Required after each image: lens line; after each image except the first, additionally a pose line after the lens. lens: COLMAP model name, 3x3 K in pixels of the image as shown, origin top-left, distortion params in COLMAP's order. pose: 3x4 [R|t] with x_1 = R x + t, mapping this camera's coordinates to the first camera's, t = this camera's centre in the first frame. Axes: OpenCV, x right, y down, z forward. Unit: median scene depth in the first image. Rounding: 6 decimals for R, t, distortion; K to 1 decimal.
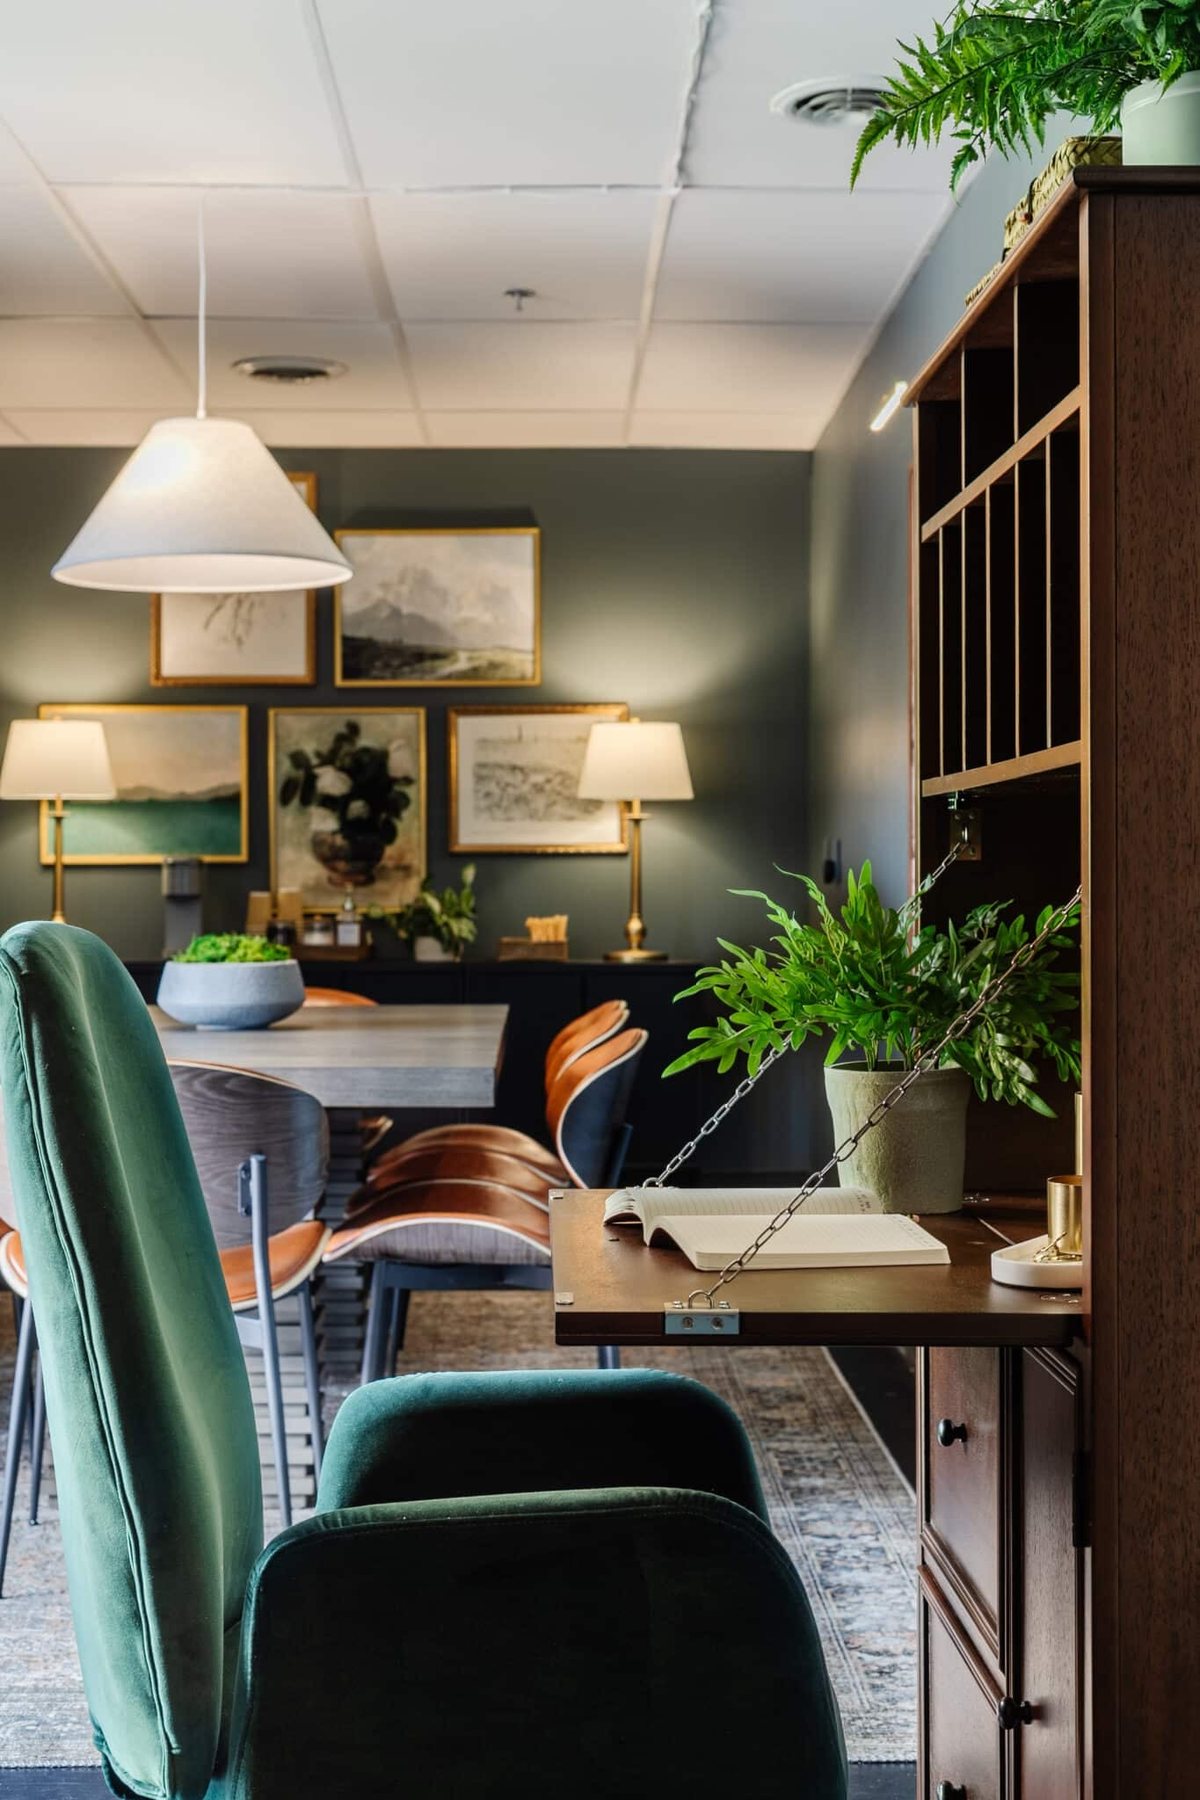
lens RADIAL K [[2655.5, 0, 596.1], [0, 2655.5, 879.3], [0, 0, 1]] dist [0.016638, 0.015635]
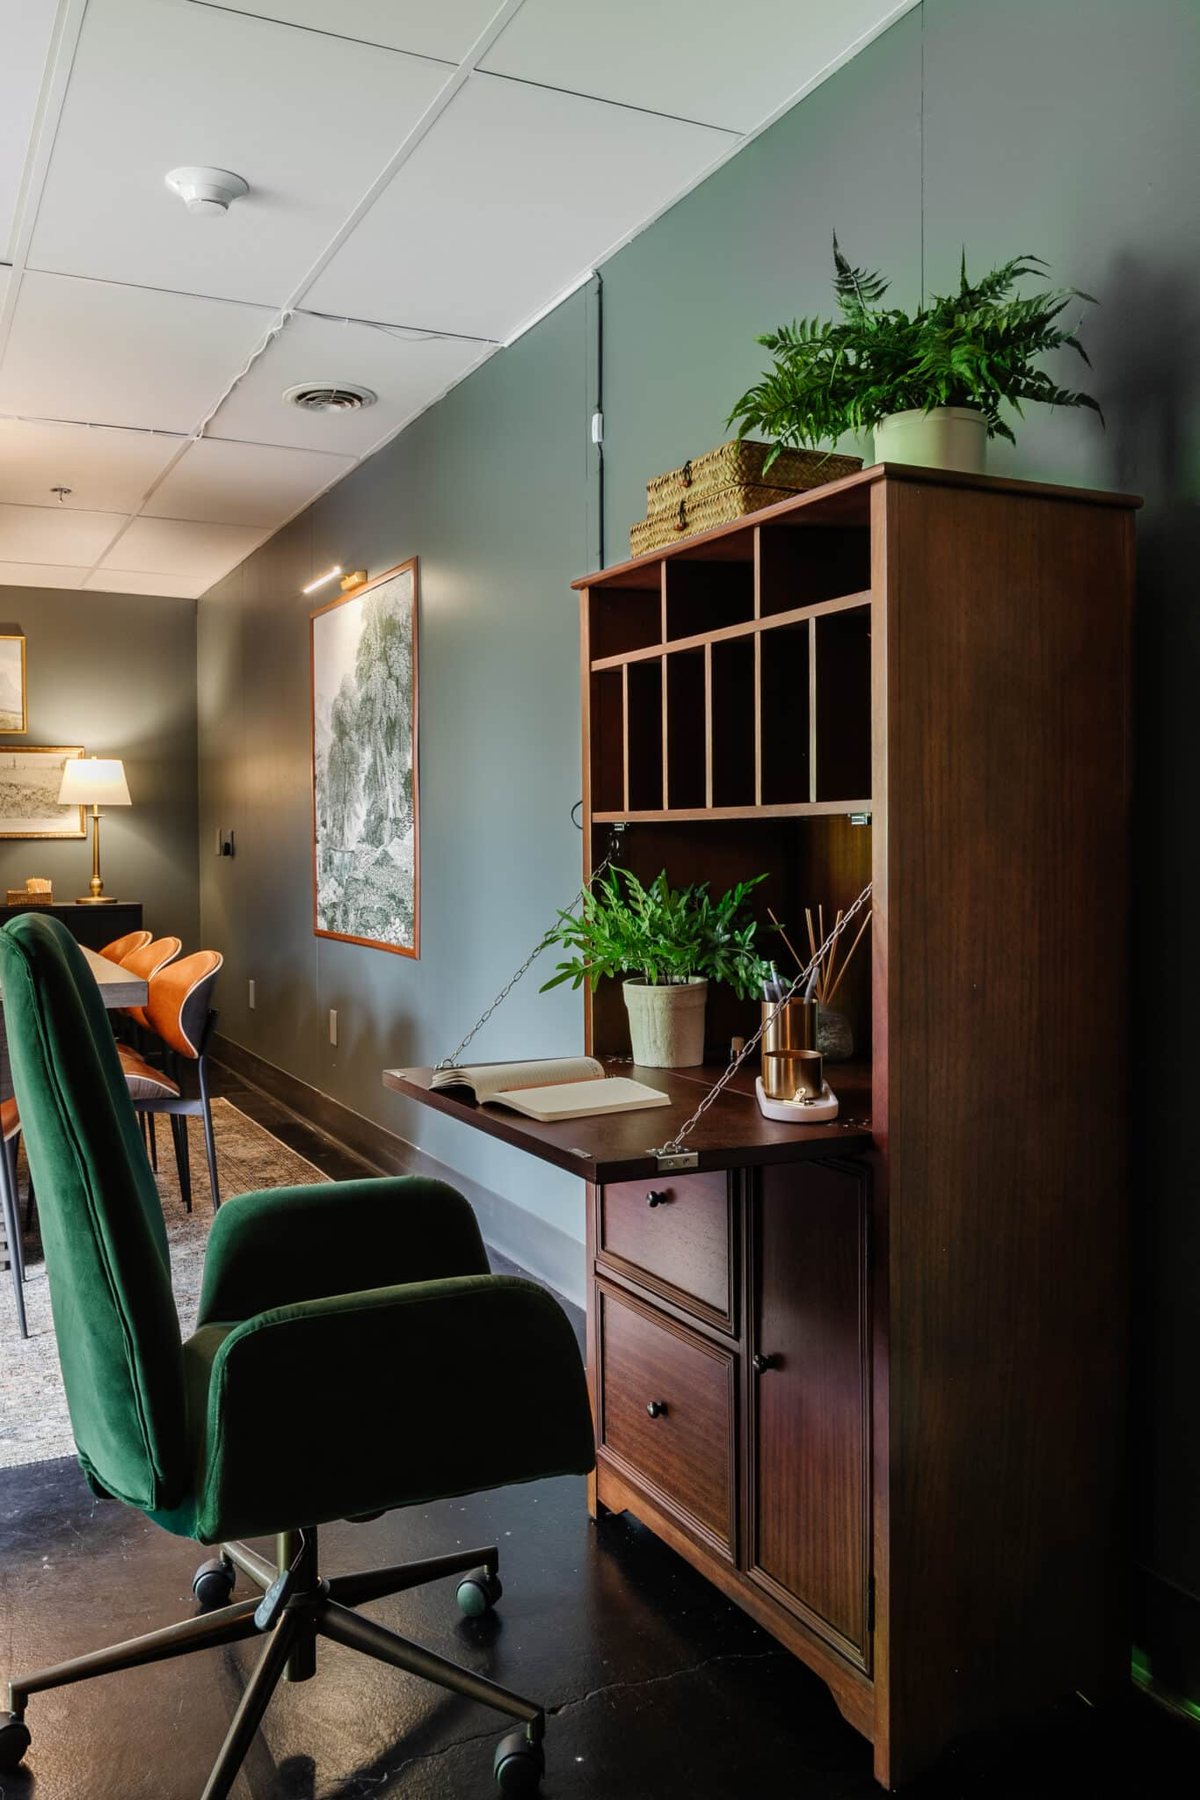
lens RADIAL K [[1429.3, 0, 645.0], [0, 1429.3, 889.8], [0, 0, 1]] dist [-0.038499, 0.000476]
pose [[0.889703, -0.020962, 0.456058, -0.082375], [0.005532, 0.999367, 0.035143, -0.006612], [-0.456506, -0.028744, 0.889256, 0.058147]]
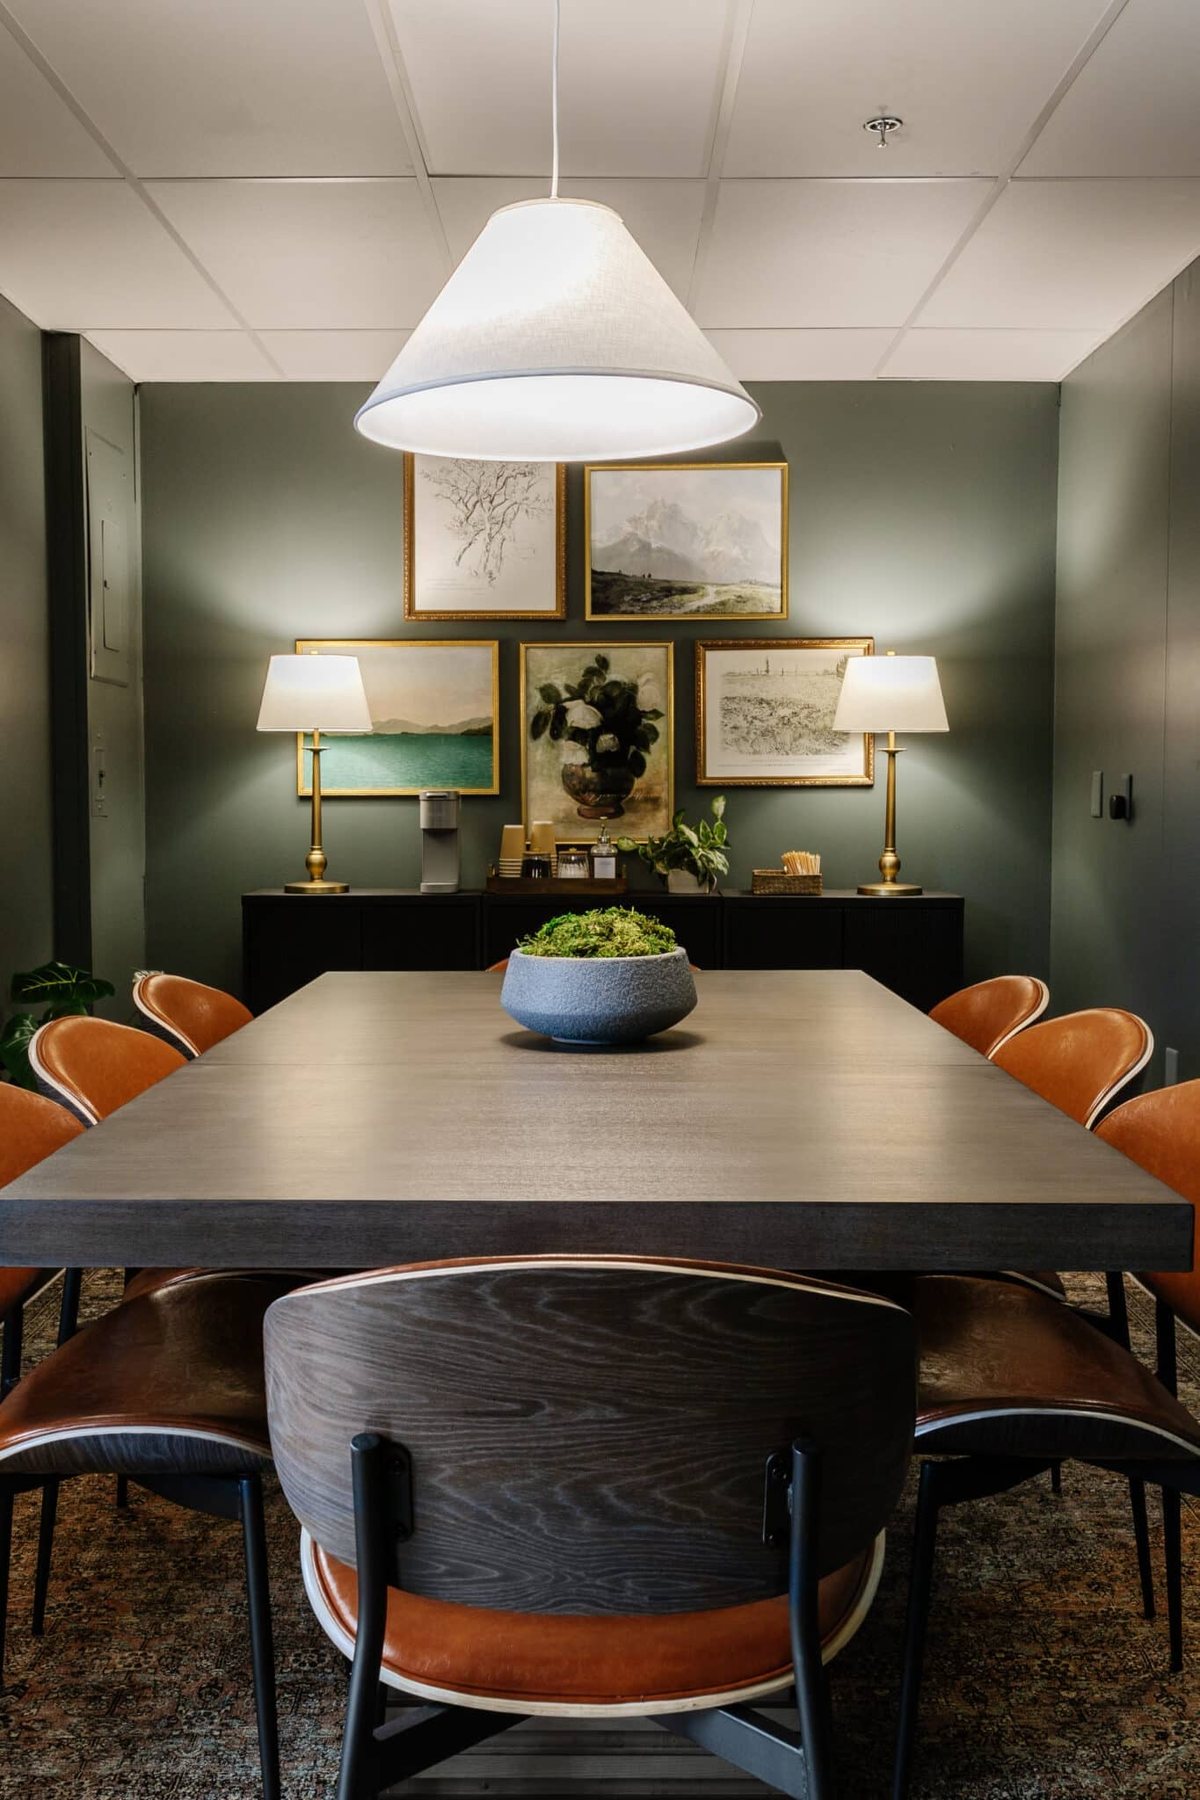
lens RADIAL K [[1714.9, 0, 573.3], [0, 1714.9, 883.1], [0, 0, 1]] dist [0.007400, 0.006429]
pose [[0.999459, 0.002784, -0.032758, -0.081075], [-0.000874, 0.998305, 0.058188, -0.010764], [0.032864, -0.058128, 0.997768, 0.340843]]
